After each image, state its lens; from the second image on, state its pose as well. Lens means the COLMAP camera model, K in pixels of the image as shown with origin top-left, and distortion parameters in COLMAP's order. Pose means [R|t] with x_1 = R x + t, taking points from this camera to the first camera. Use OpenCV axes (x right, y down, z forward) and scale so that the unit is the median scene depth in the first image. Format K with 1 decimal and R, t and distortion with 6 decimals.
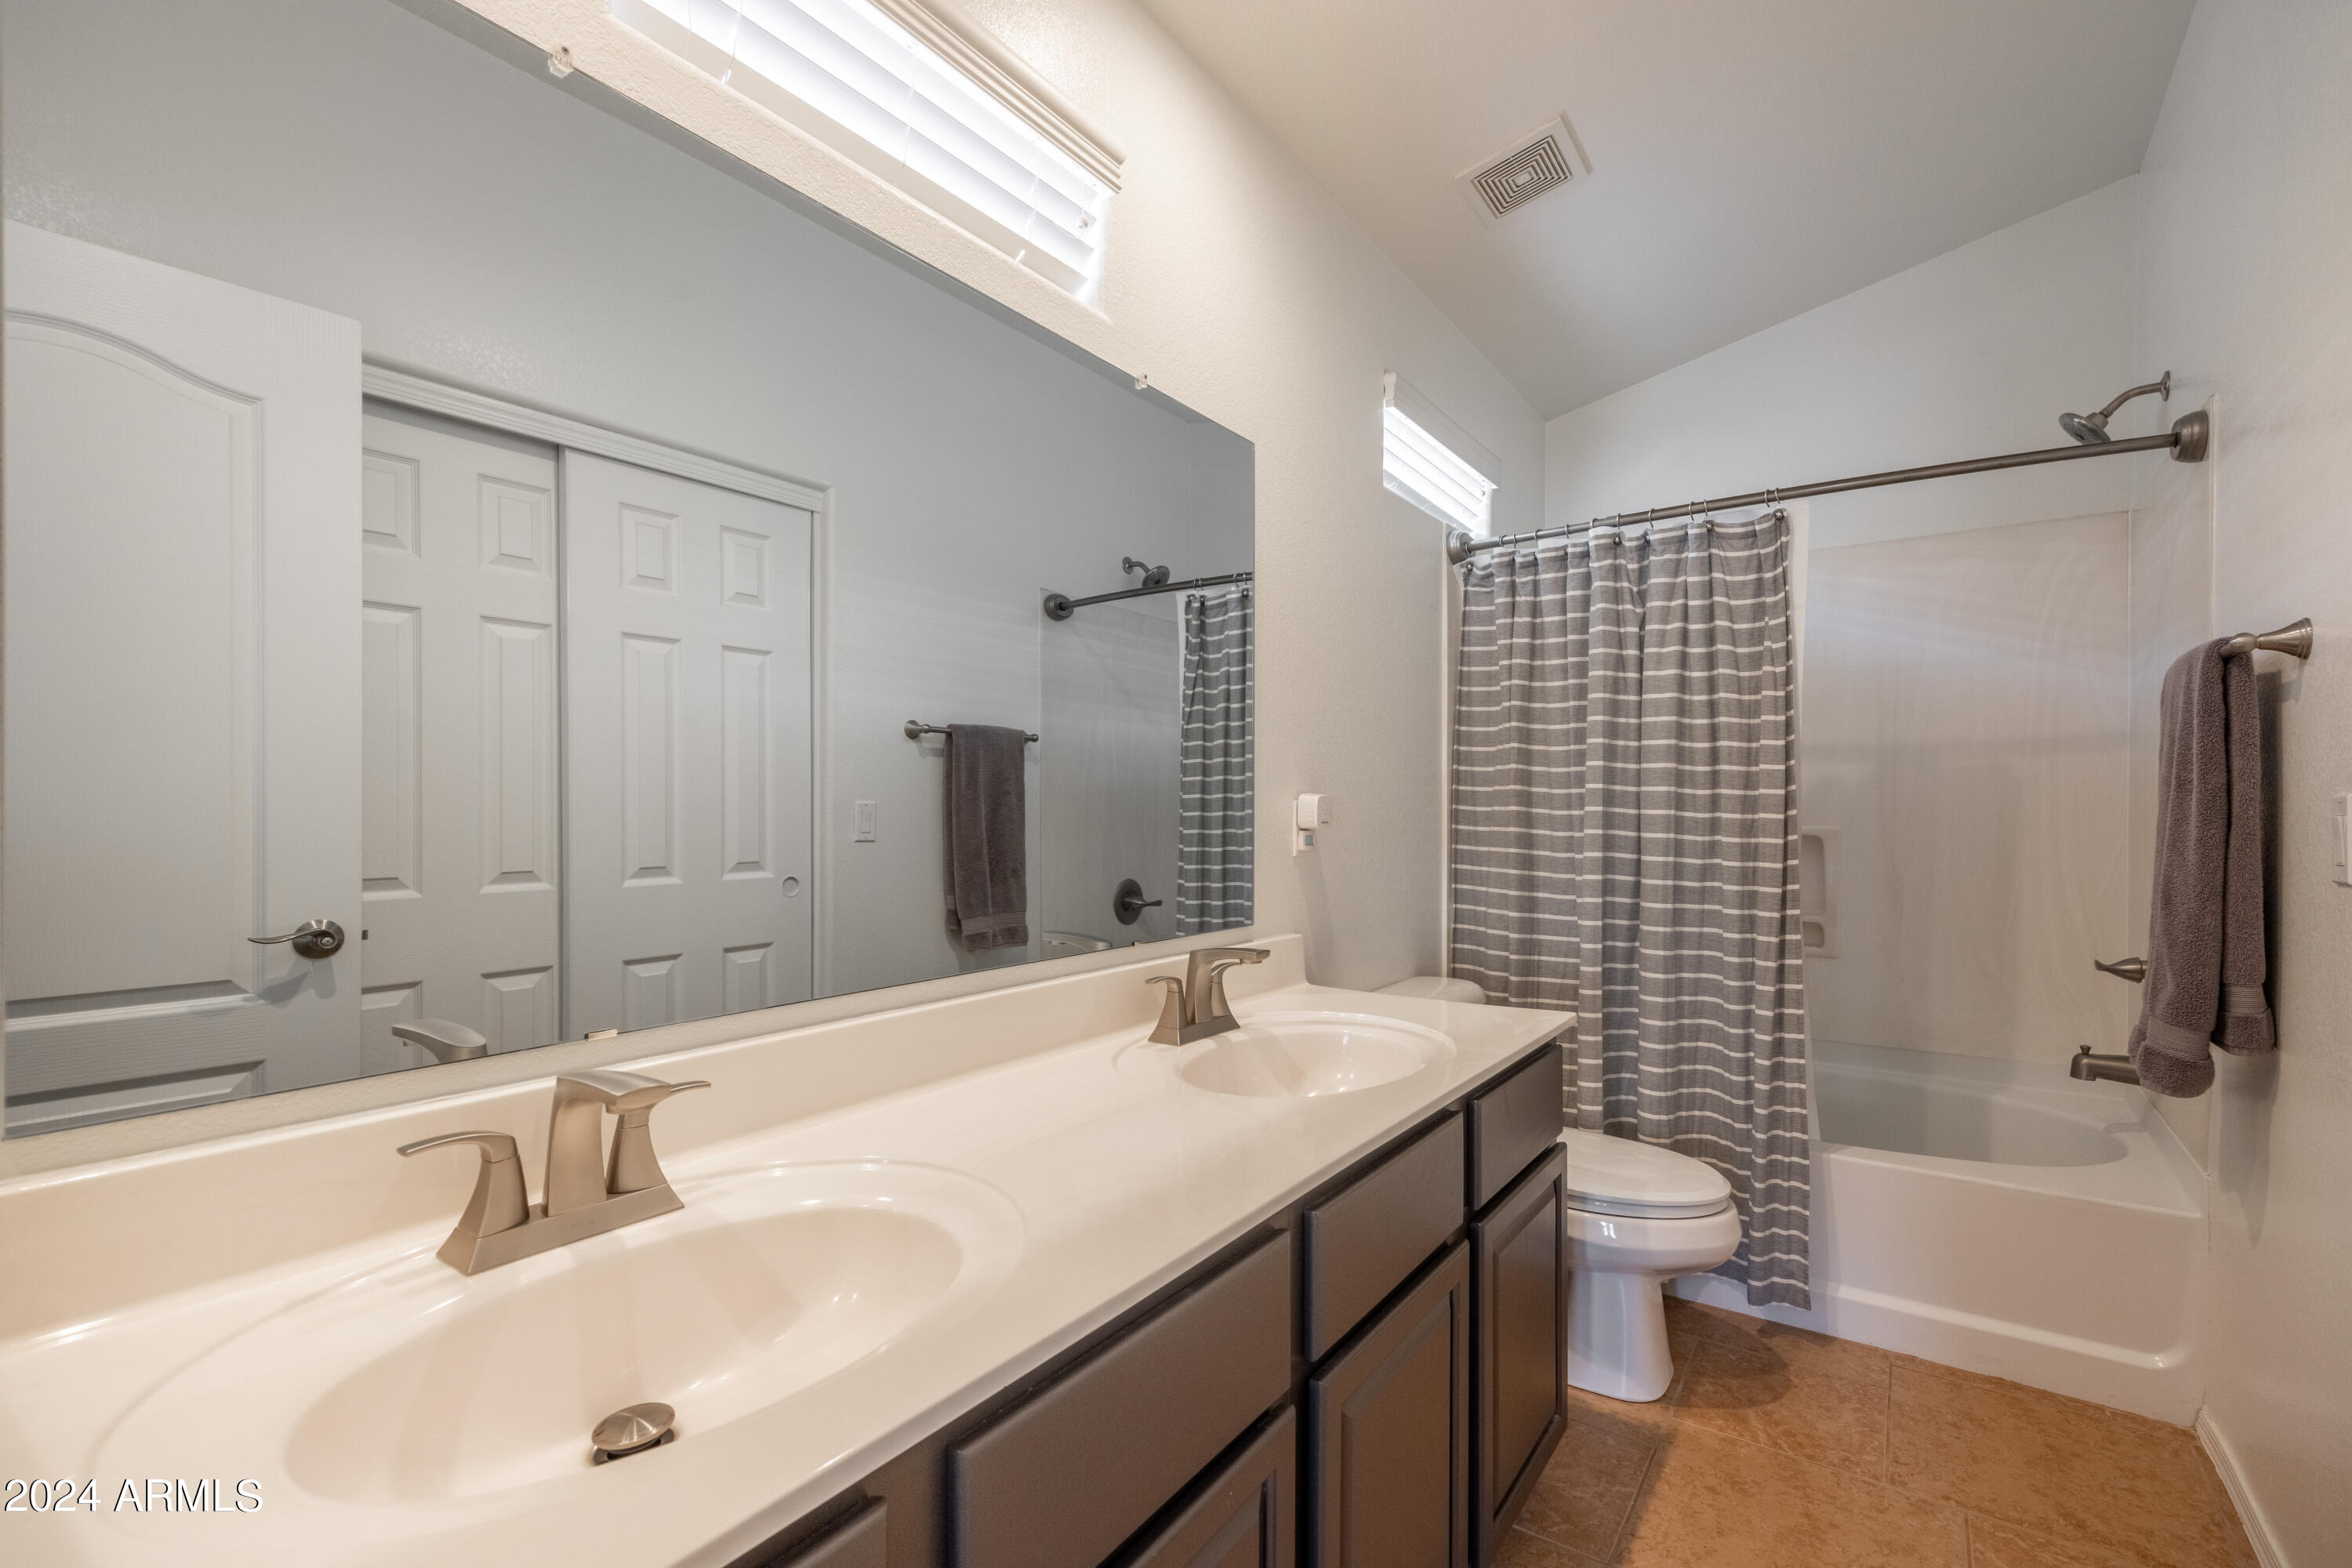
lens RADIAL K [[999.6, 0, 1176.0], [0, 999.6, 784.0], [0, 0, 1]] dist [0.000331, 0.000231]
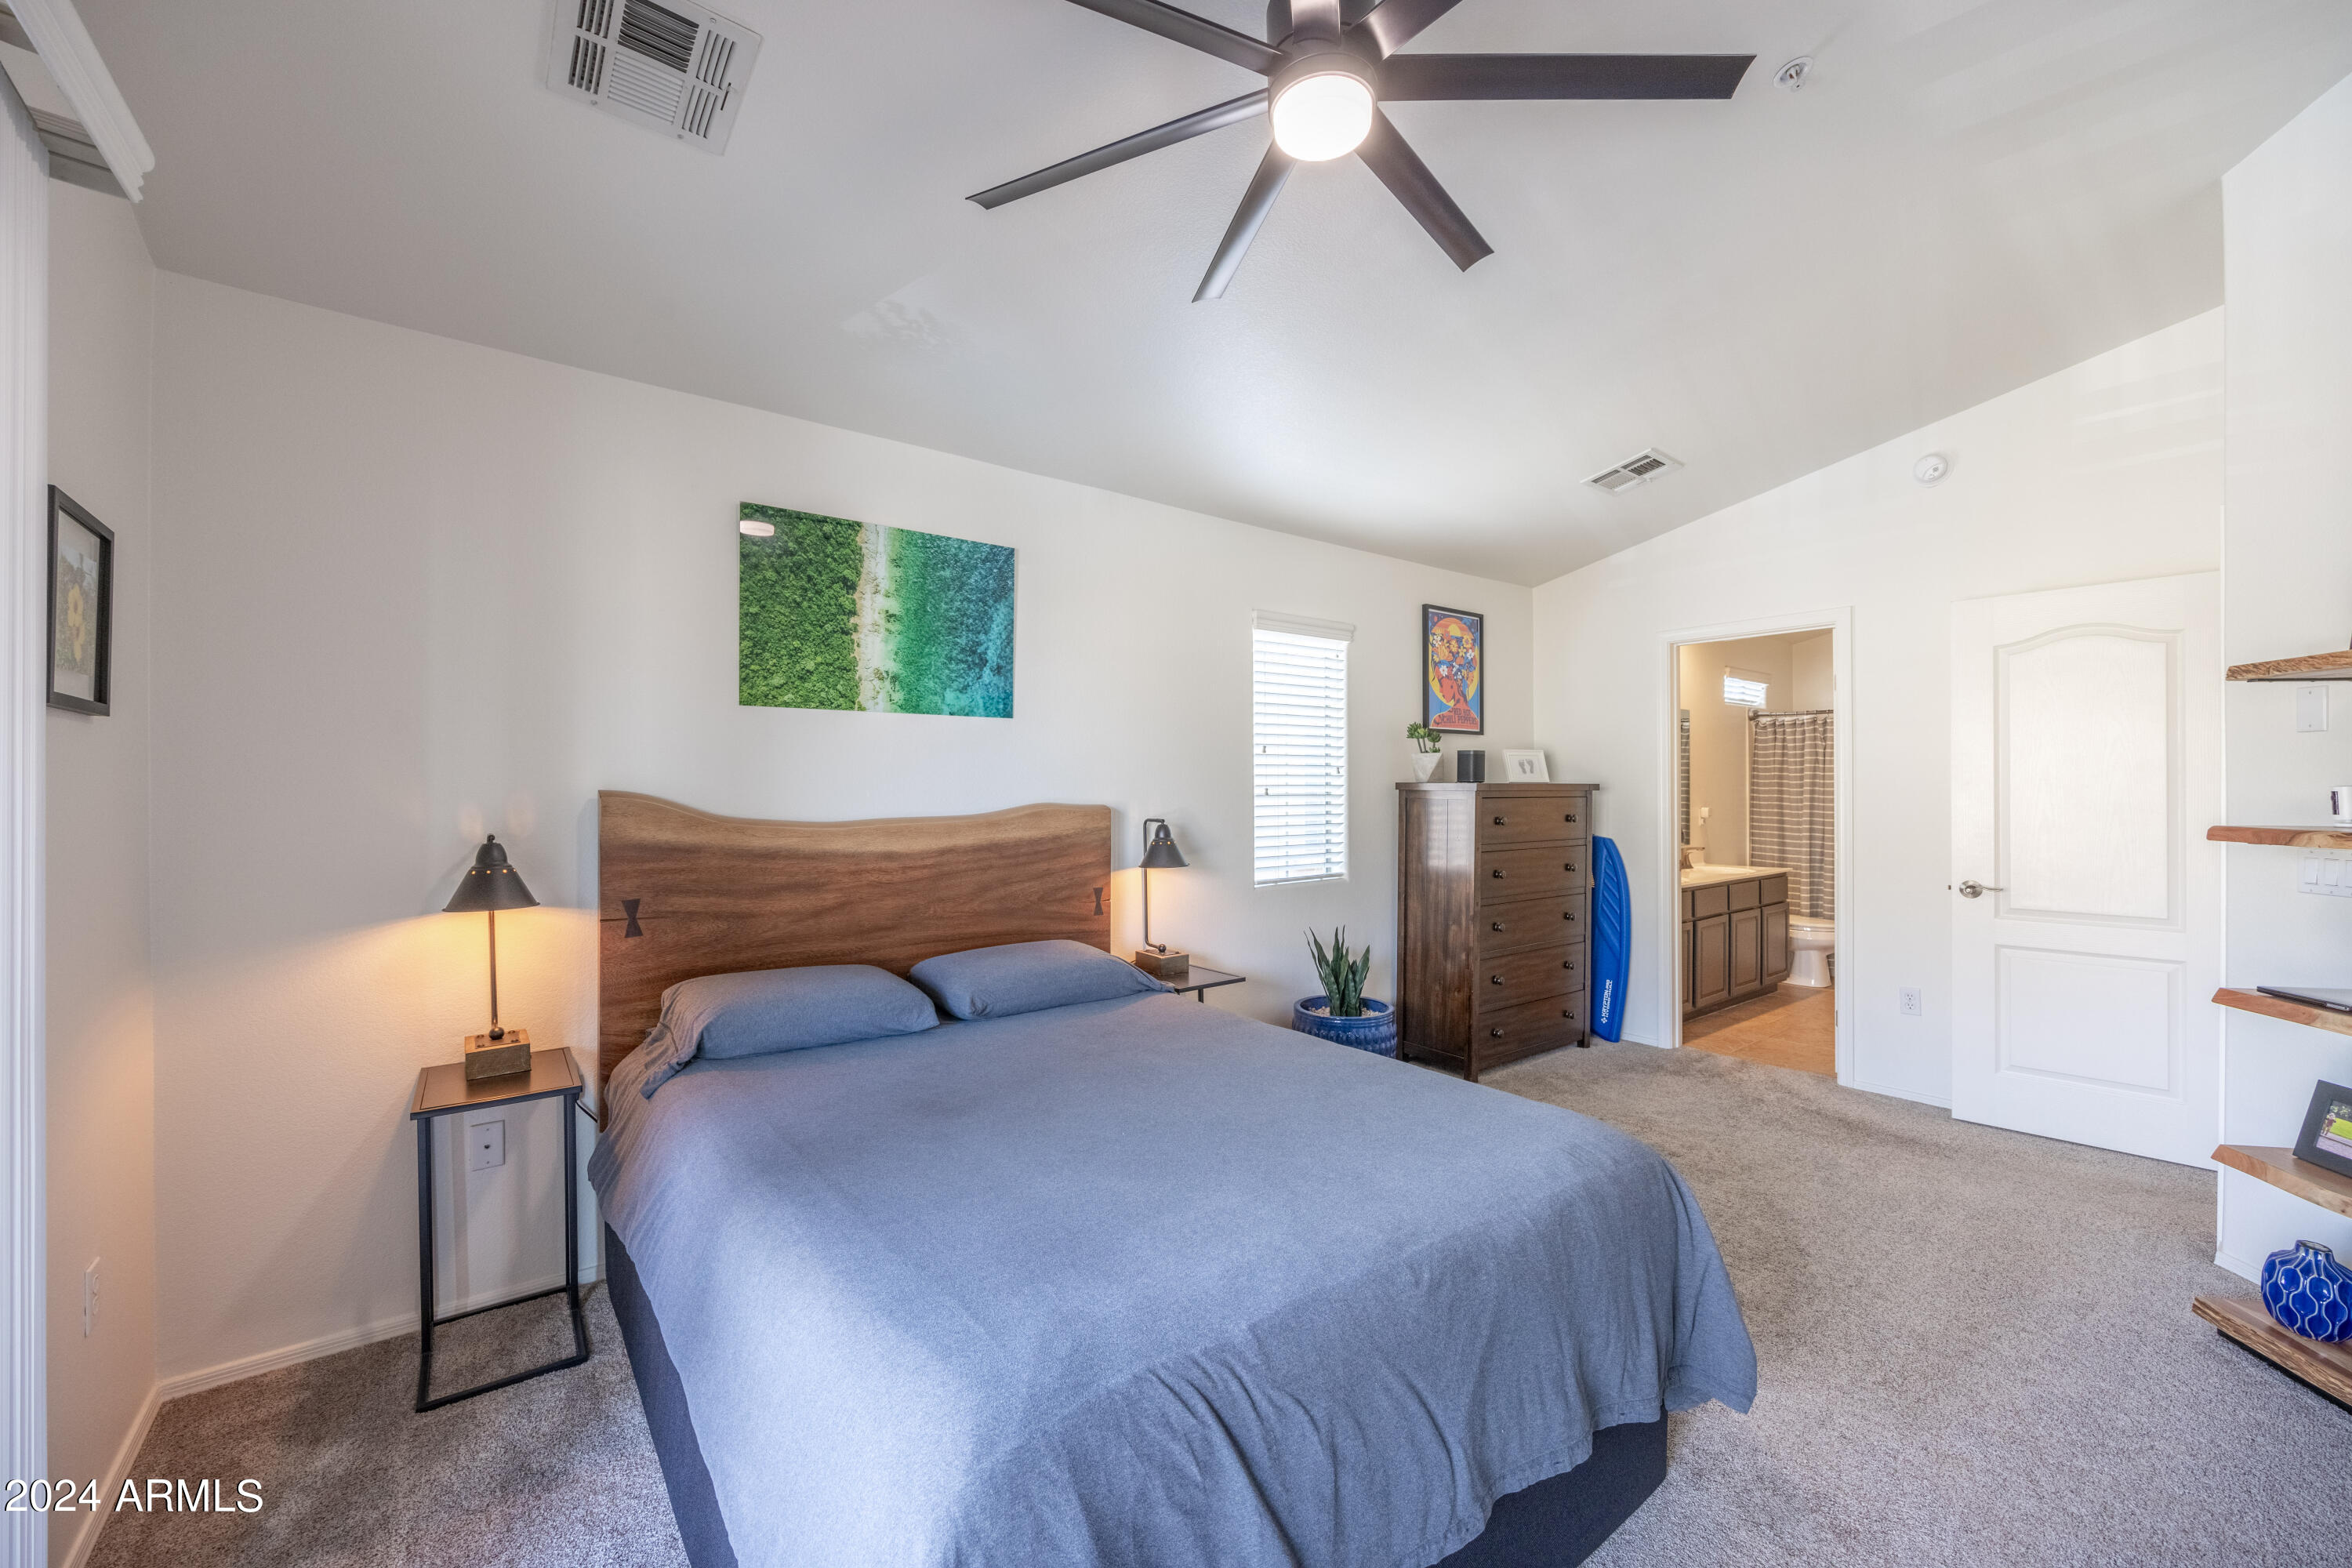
lens RADIAL K [[904.6, 0, 1180.7], [0, 904.6, 790.0], [0, 0, 1]] dist [0.021224, 0.000075]
pose [[0.959076, -0.010303, -0.282961, -0.575534], [0.015166, 0.999772, 0.015001, -0.102725], [0.282742, -0.018678, 0.959014, -2.057631]]
